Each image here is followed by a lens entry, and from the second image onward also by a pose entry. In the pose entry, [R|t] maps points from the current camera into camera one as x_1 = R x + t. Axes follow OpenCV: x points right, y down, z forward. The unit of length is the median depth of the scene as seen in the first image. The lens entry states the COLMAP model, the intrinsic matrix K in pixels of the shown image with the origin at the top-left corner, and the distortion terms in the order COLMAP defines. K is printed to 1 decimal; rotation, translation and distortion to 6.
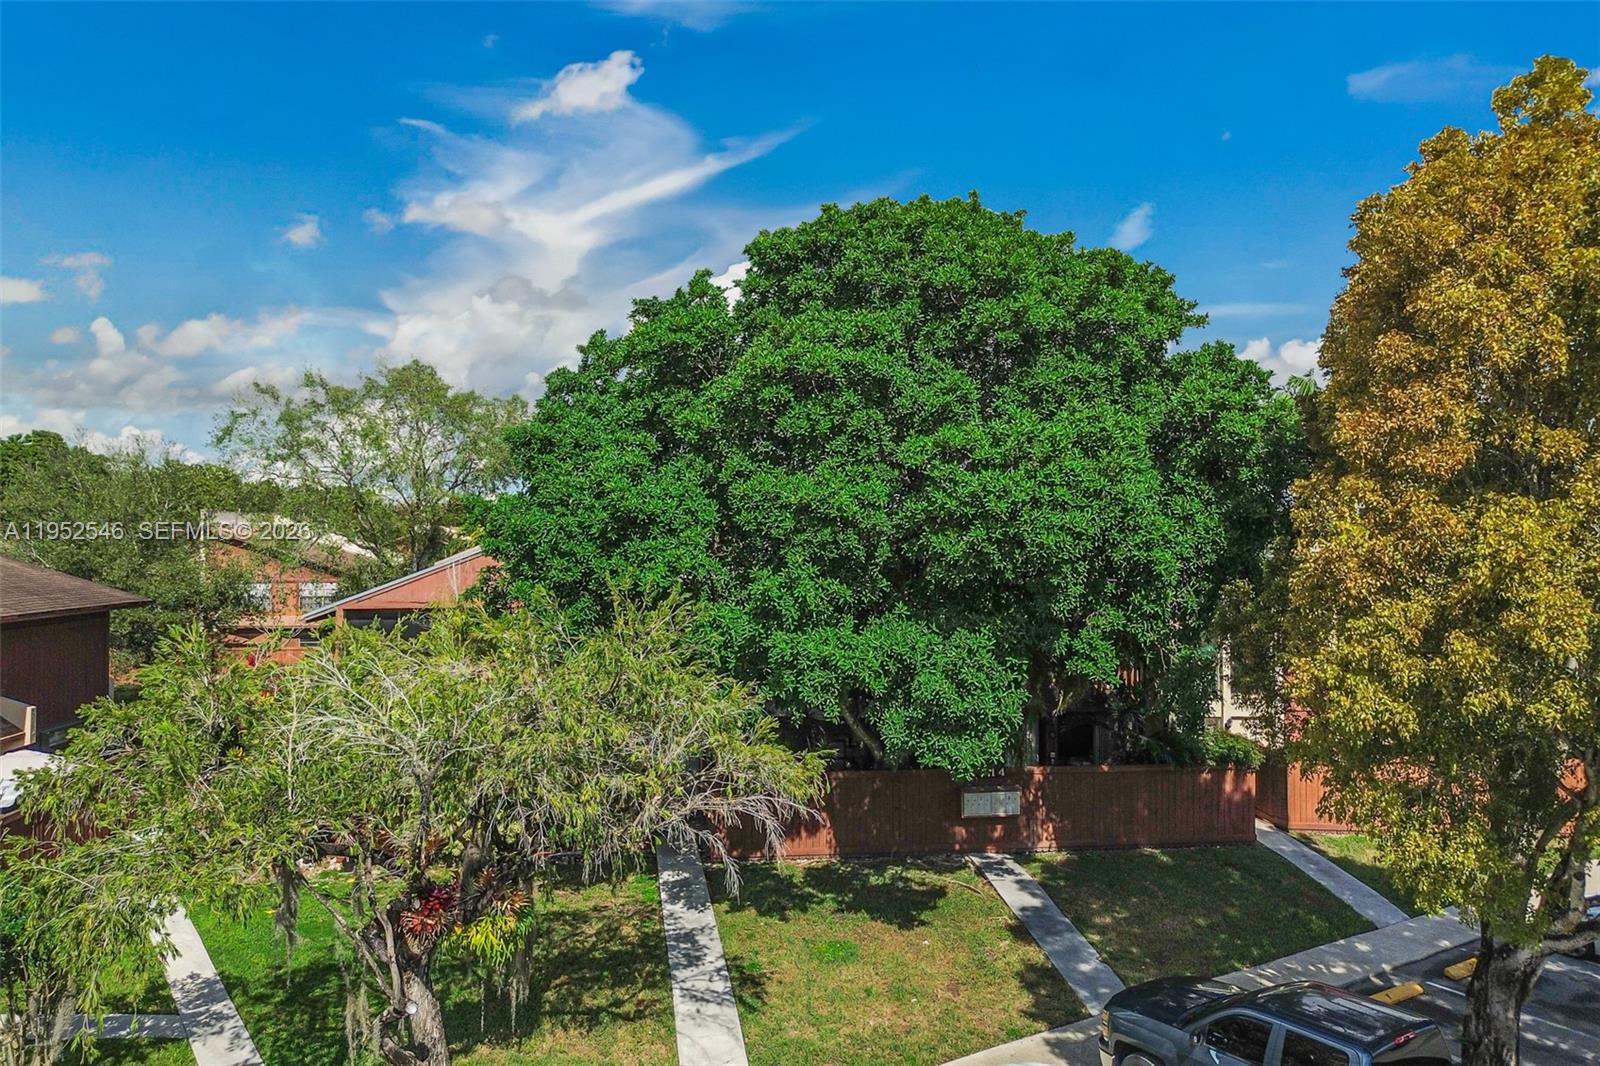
lens RADIAL K [[1099.8, 0, 800.0], [0, 1099.8, 533.0], [0, 0, 1]] dist [0.057460, -0.062899]
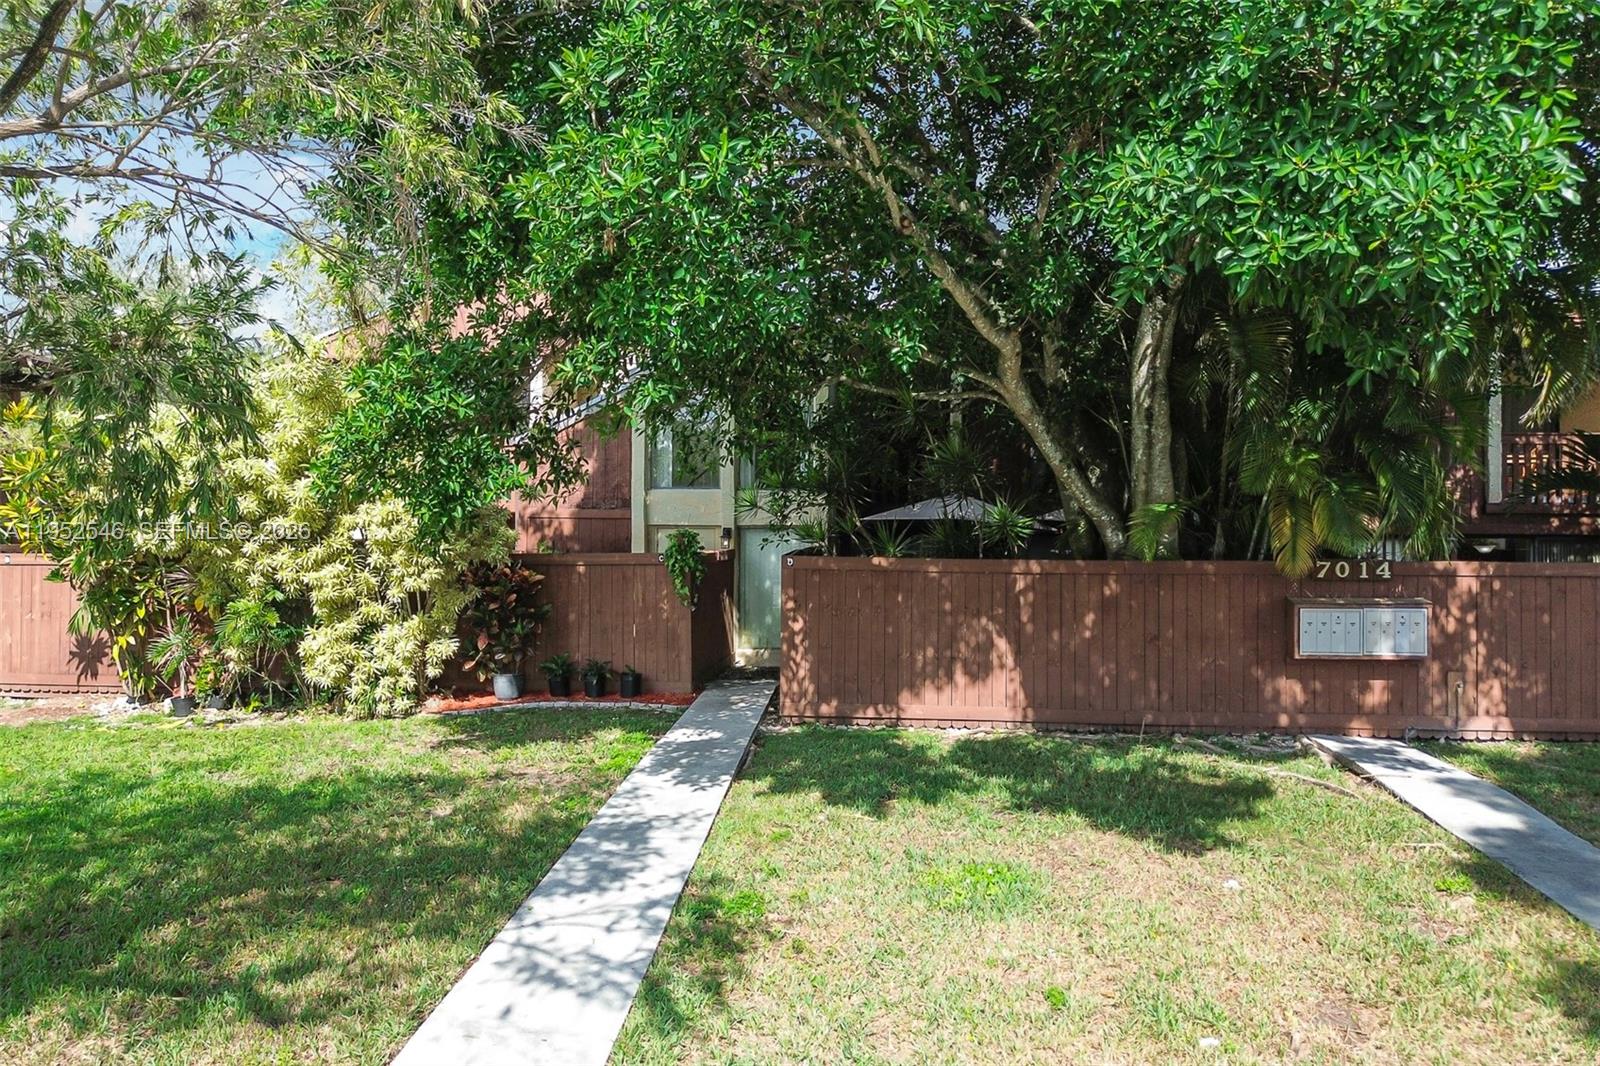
lens RADIAL K [[1099.8, 0, 800.0], [0, 1099.8, 533.0], [0, 0, 1]] dist [0.057460, -0.062899]
pose [[0.975622, -0.002043, -0.219448, 0.044450], [0.004437, 0.999936, 0.010417, 0.207921], [0.219413, -0.011137, 0.975568, 0.508229]]
